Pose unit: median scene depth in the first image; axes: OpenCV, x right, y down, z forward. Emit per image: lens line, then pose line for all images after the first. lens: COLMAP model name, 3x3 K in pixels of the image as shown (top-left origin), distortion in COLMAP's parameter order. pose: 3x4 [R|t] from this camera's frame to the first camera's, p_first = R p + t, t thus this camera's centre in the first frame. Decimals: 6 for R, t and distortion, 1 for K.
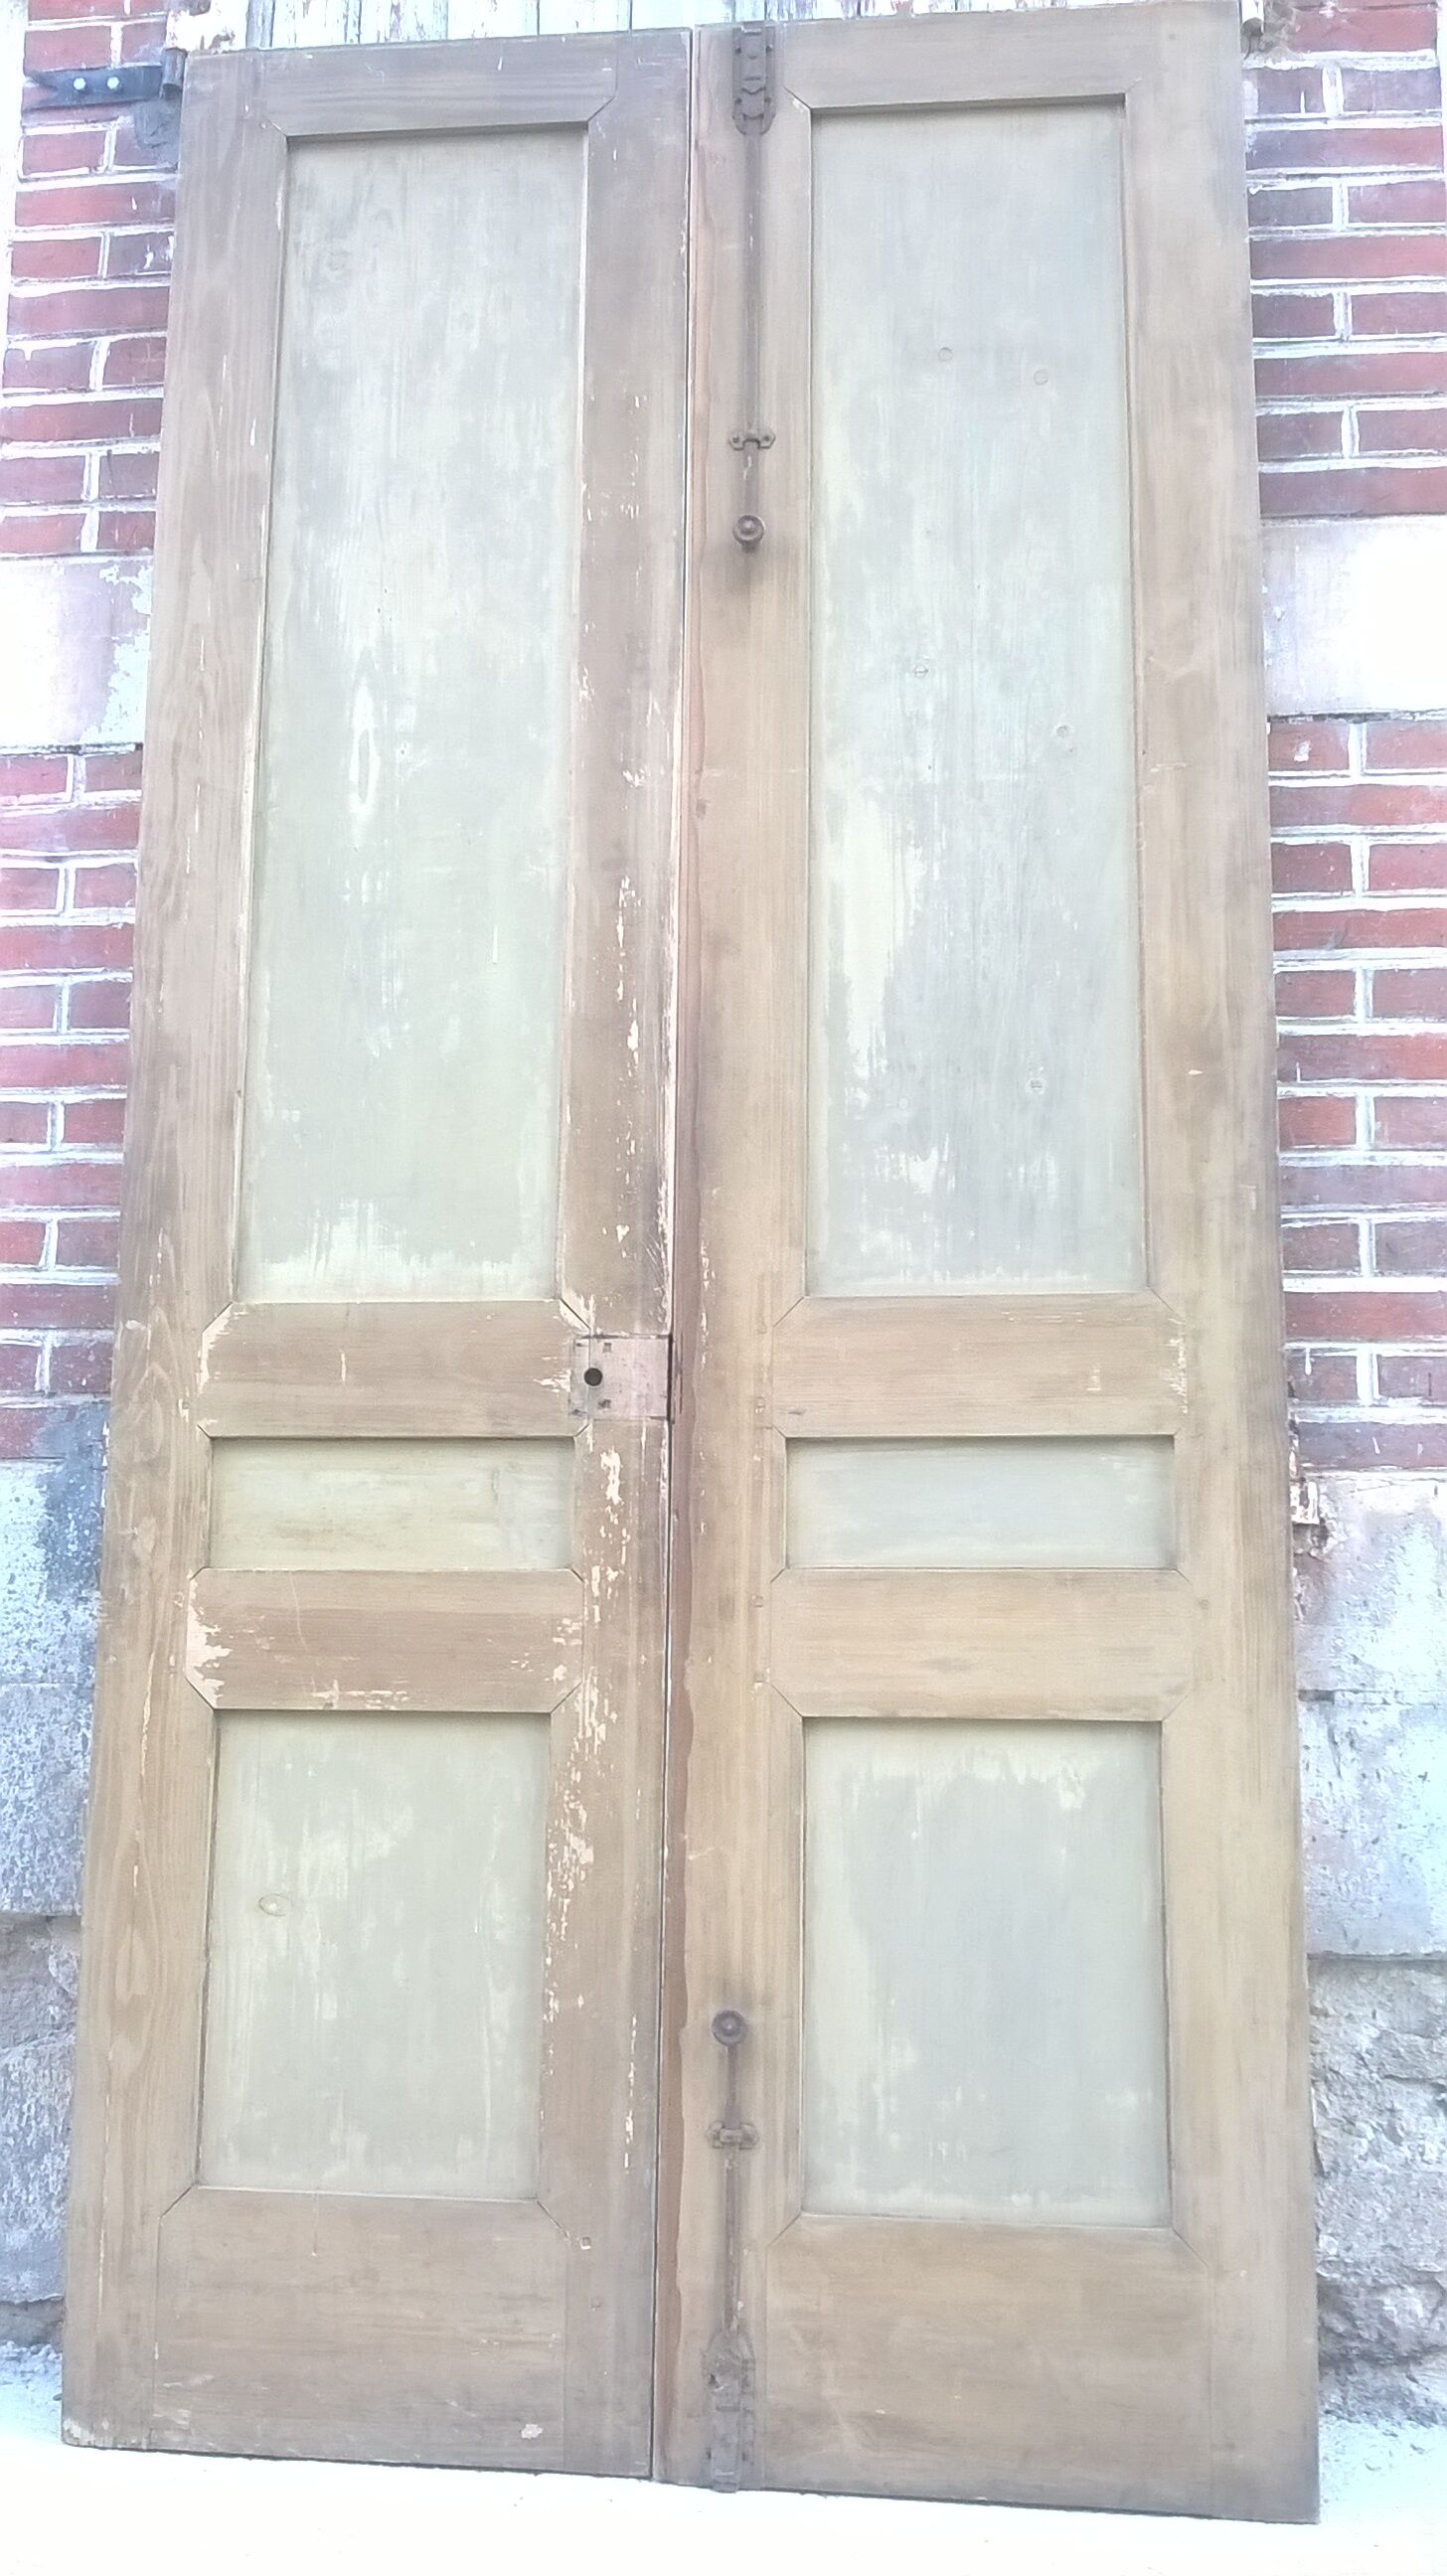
lens RADIAL K [[2248.0, 0, 732.0], [0, 2248.0, 1290.5], [0, 0, 1]] dist [0.041044, -0.155165]
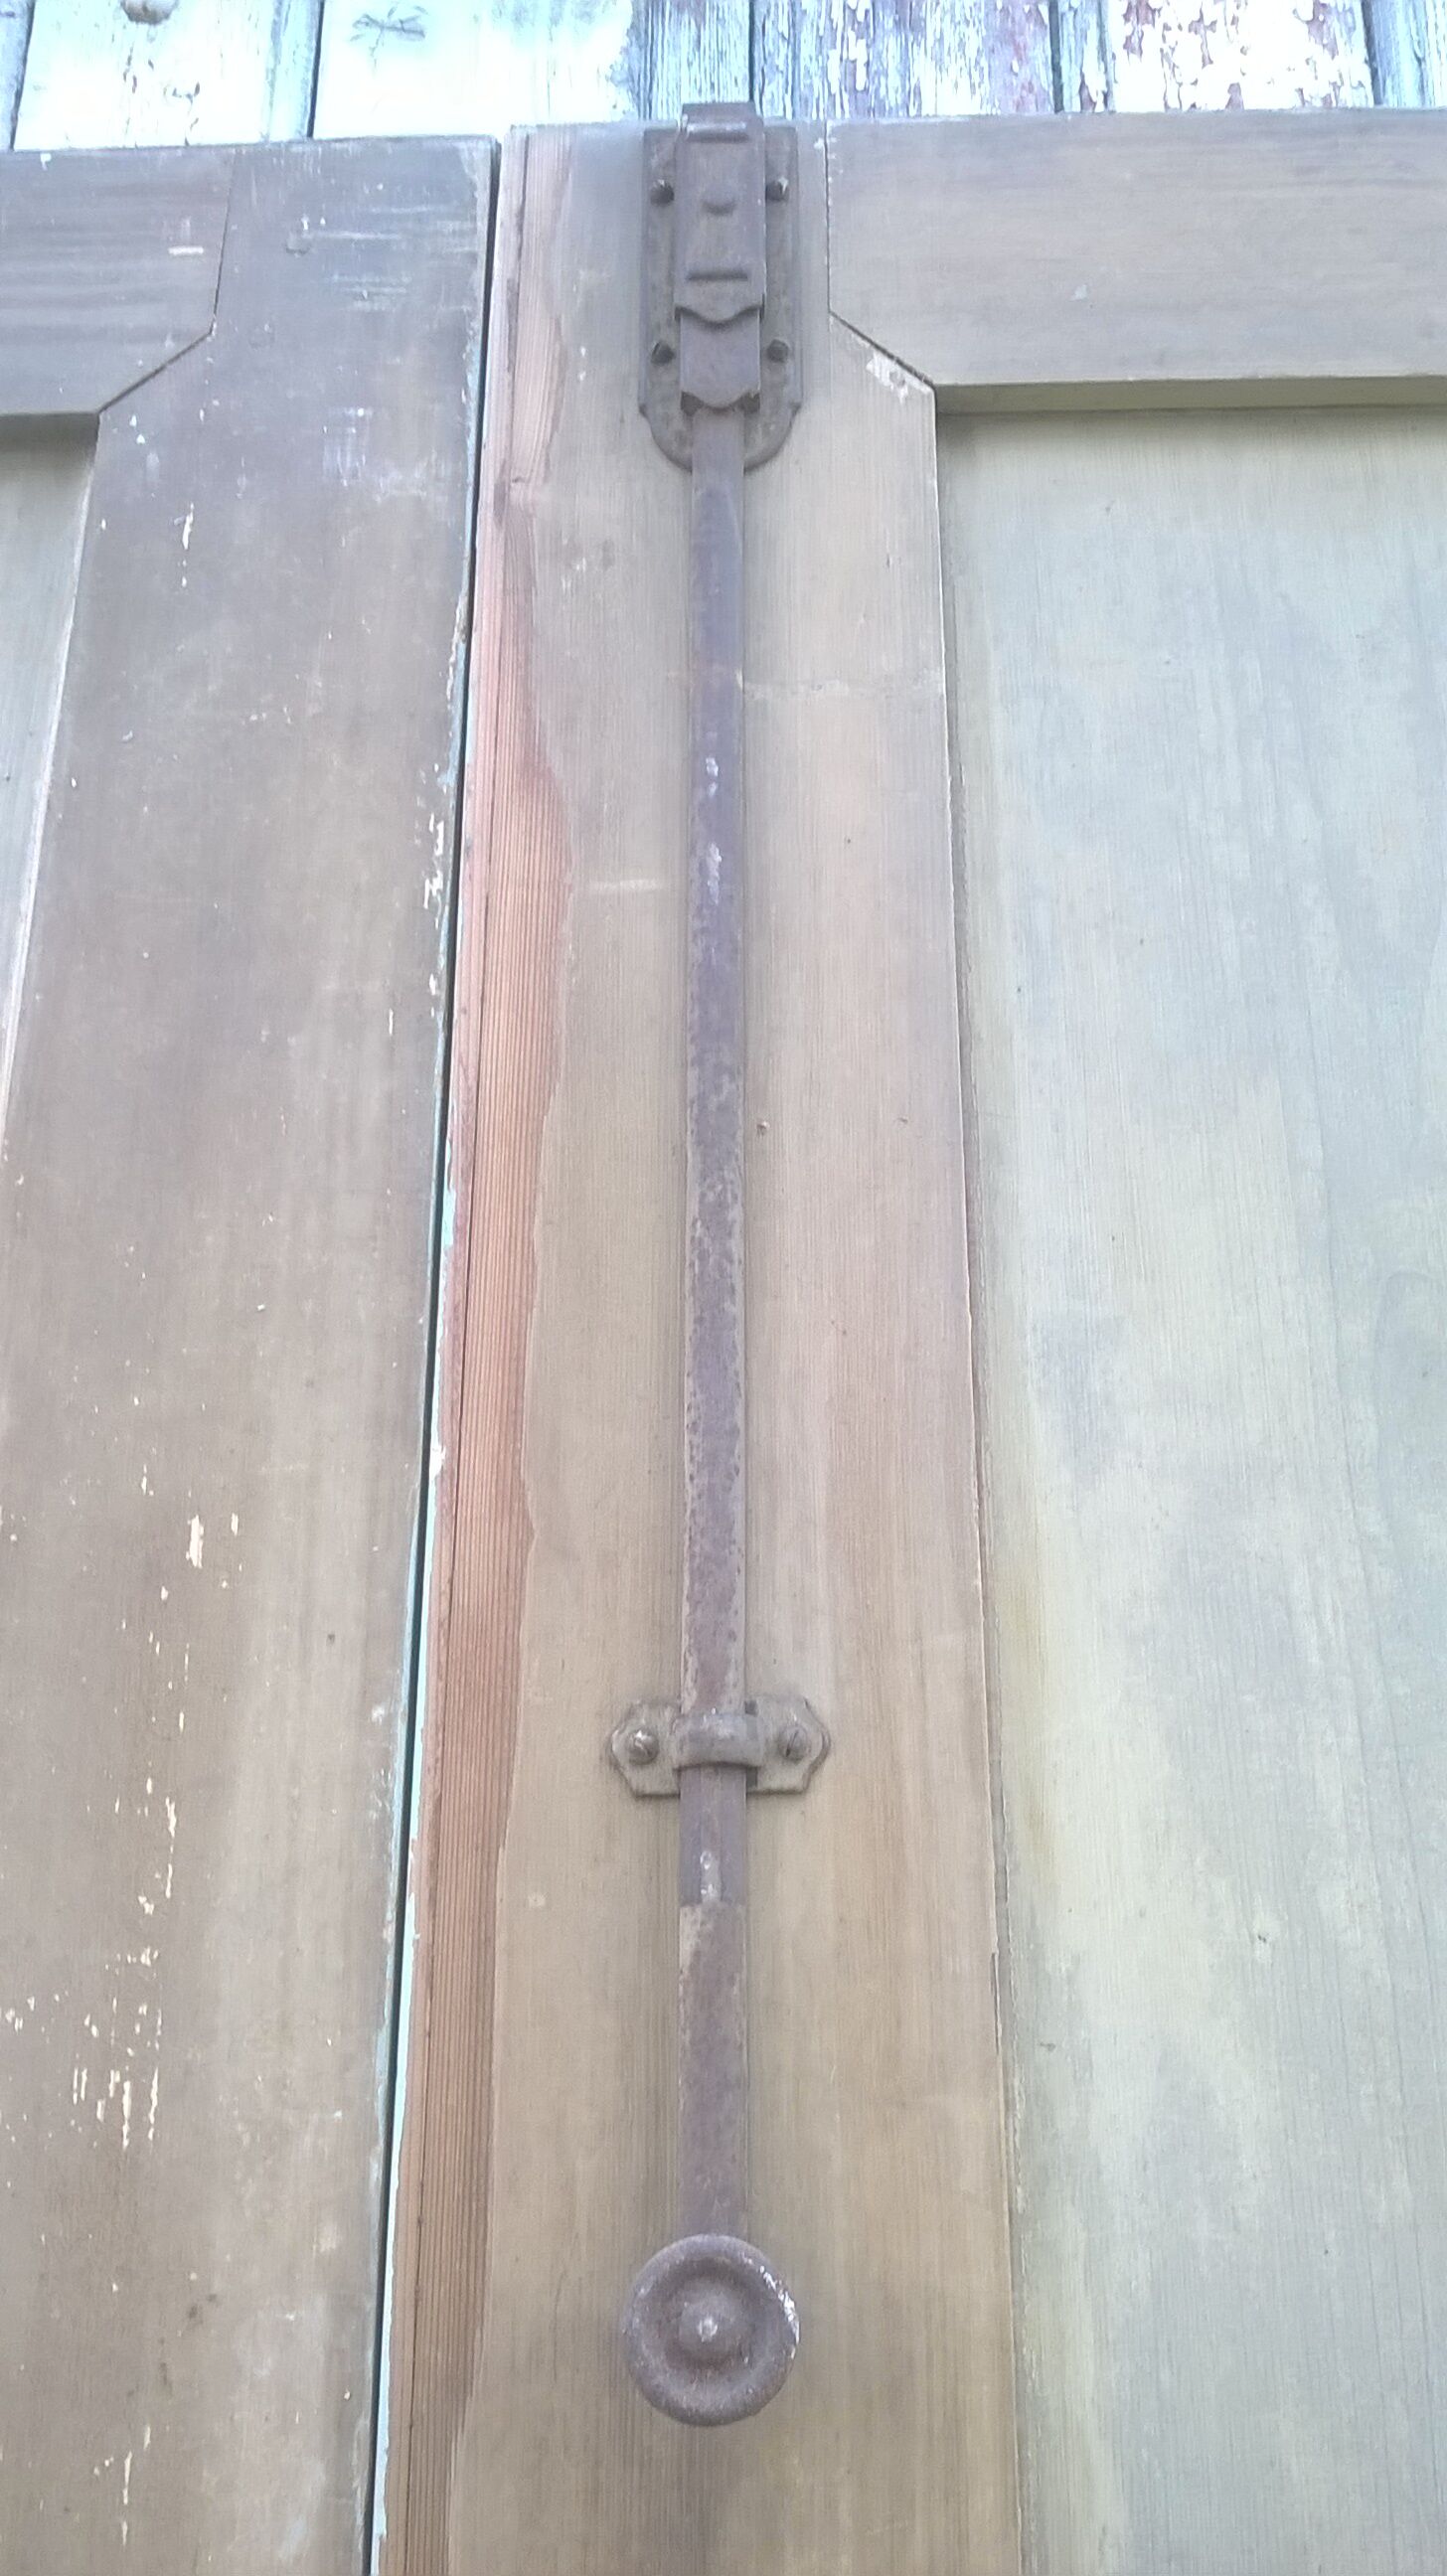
lens RADIAL K [[2248.0, 0, 731.8], [0, 2248.0, 1314.3], [0, 0, 1]] dist [0.041044, -0.155165]
pose [[0.998297, 0.015065, 0.056352, -0.002538], [-0.002984, 0.977999, -0.208589, -0.378567], [-0.058255, 0.208066, 0.976378, 0.795766]]
